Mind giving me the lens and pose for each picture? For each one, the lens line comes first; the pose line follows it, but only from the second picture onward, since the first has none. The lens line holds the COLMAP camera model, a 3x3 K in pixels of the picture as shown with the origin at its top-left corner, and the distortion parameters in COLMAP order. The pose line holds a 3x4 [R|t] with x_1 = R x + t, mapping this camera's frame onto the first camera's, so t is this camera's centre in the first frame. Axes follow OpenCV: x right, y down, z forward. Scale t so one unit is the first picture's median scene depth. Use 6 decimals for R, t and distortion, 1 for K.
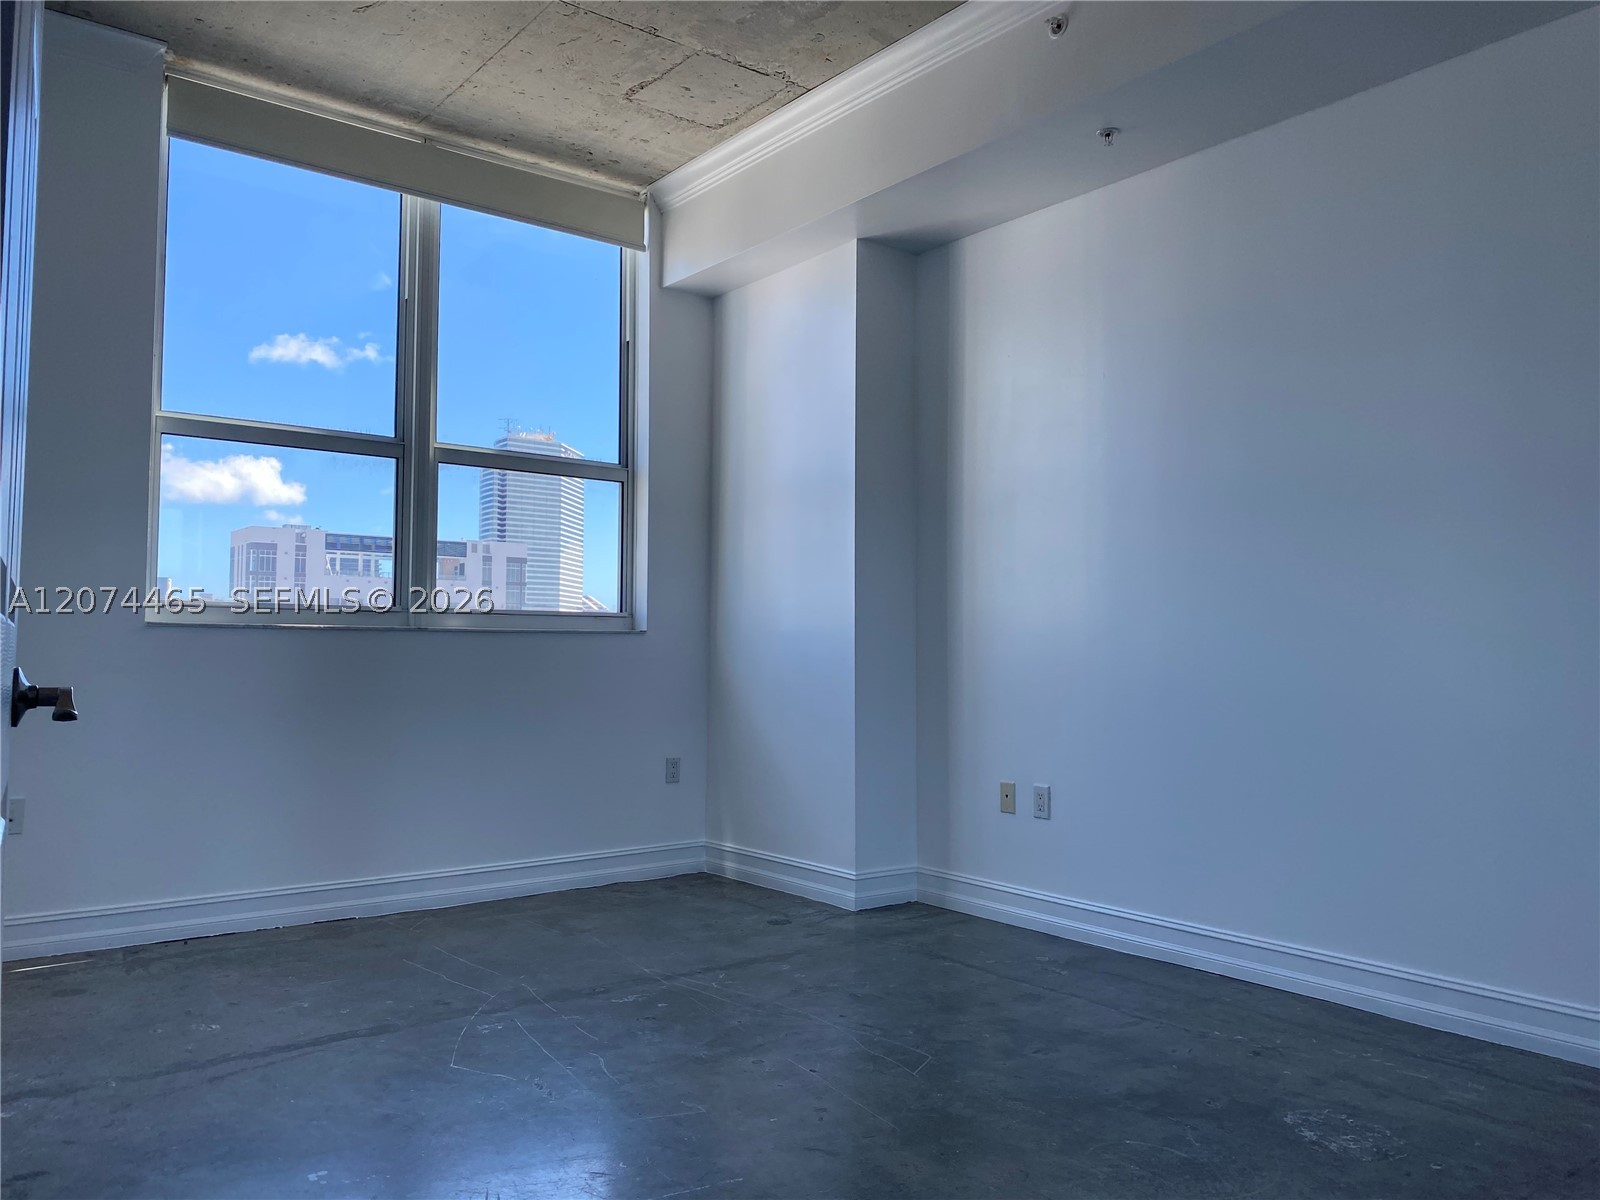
lens RADIAL K [[1202.2, 0, 805.5], [0, 1202.2, 579.7], [0, 0, 1]] dist [-0.010243, 0.001799]
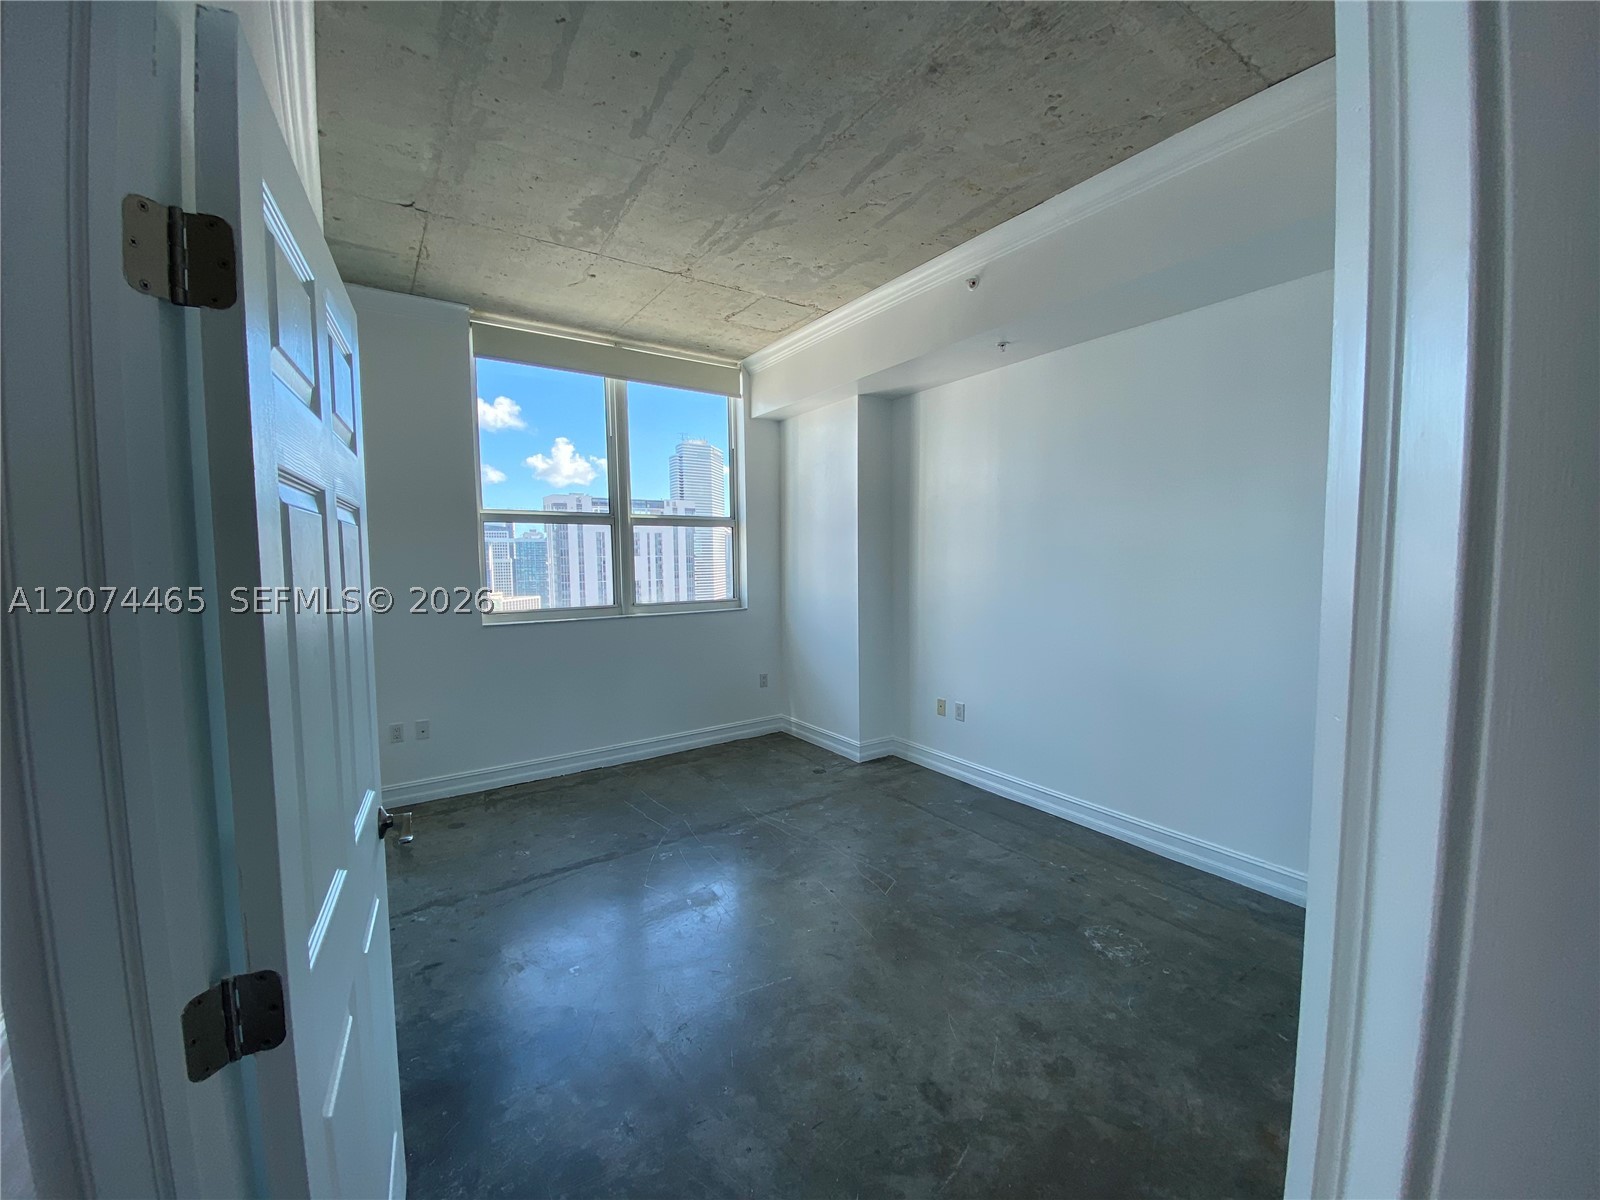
lens RADIAL K [[631.3, 0, 802.8], [0, 631.3, 593.8], [0, 0, 1]] dist [0.002492, -0.019184]
pose [[0.997928, -0.011357, -0.063333, 0.018824], [0.019025, 0.992370, 0.121817, -0.118782], [0.061466, -0.122769, 0.990530, 0.042649]]
